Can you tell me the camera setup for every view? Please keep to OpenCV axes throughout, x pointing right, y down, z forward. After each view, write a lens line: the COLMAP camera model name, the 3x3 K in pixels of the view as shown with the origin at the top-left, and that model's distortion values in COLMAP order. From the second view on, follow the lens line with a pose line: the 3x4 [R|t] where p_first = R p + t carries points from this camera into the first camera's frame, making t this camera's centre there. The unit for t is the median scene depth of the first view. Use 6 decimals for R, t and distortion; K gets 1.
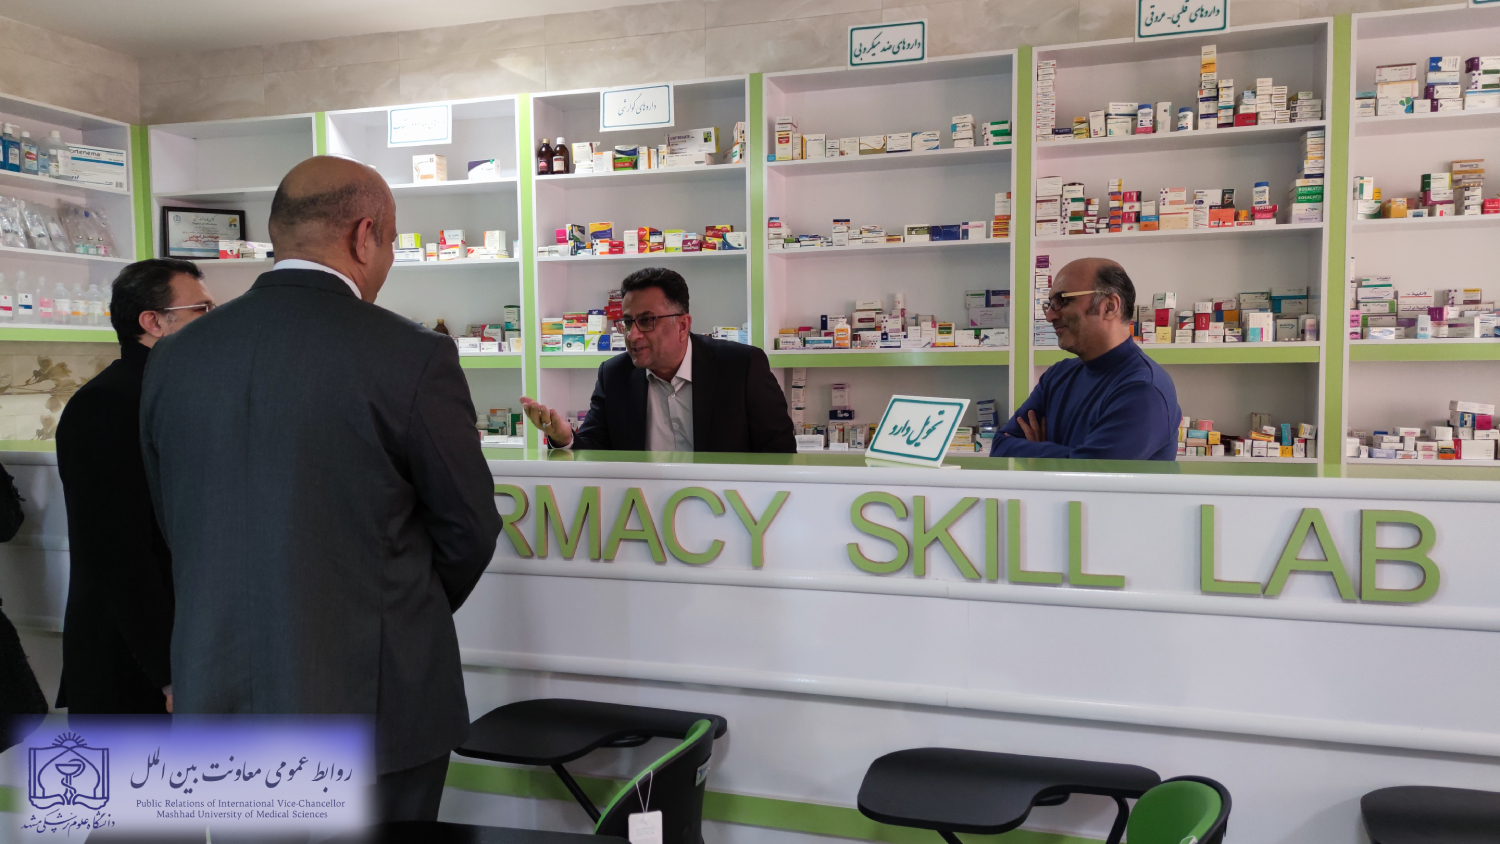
lens RADIAL K [[1104.0, 0, 719.7], [0, 1104.0, 423.2], [0, 0, 1]] dist [0.079627, -0.084932]
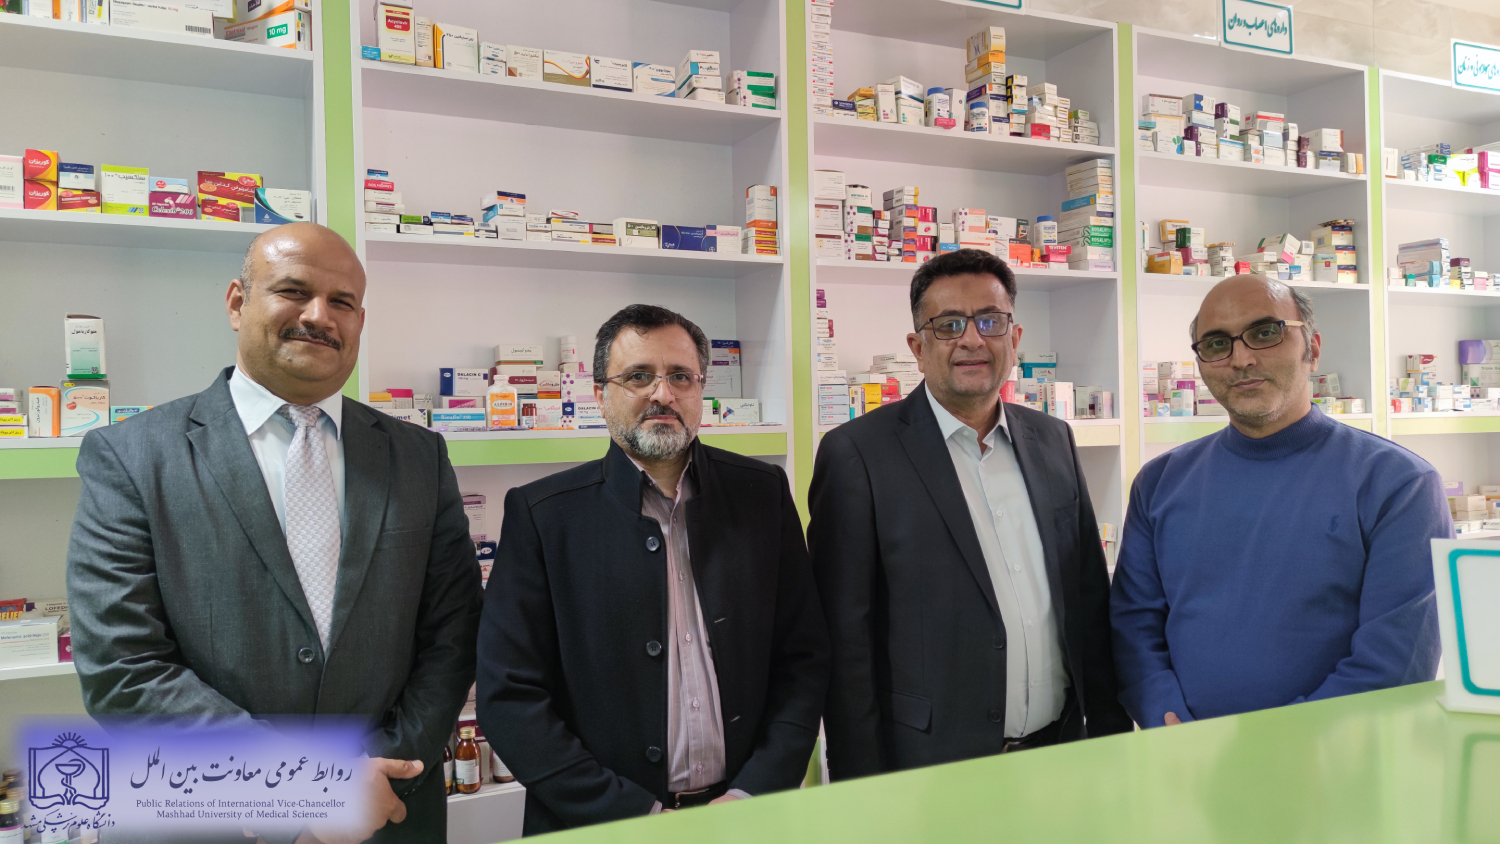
lens RADIAL K [[1104.0, 0, 719.7], [0, 1104.0, 423.2], [0, 0, 1]] dist [0.079627, -0.084932]
pose [[0.716257, -0.000936, 0.697836, -0.194472], [0.050814, 0.997414, -0.050818, -0.038493], [-0.695984, 0.071858, 0.714452, 0.544794]]
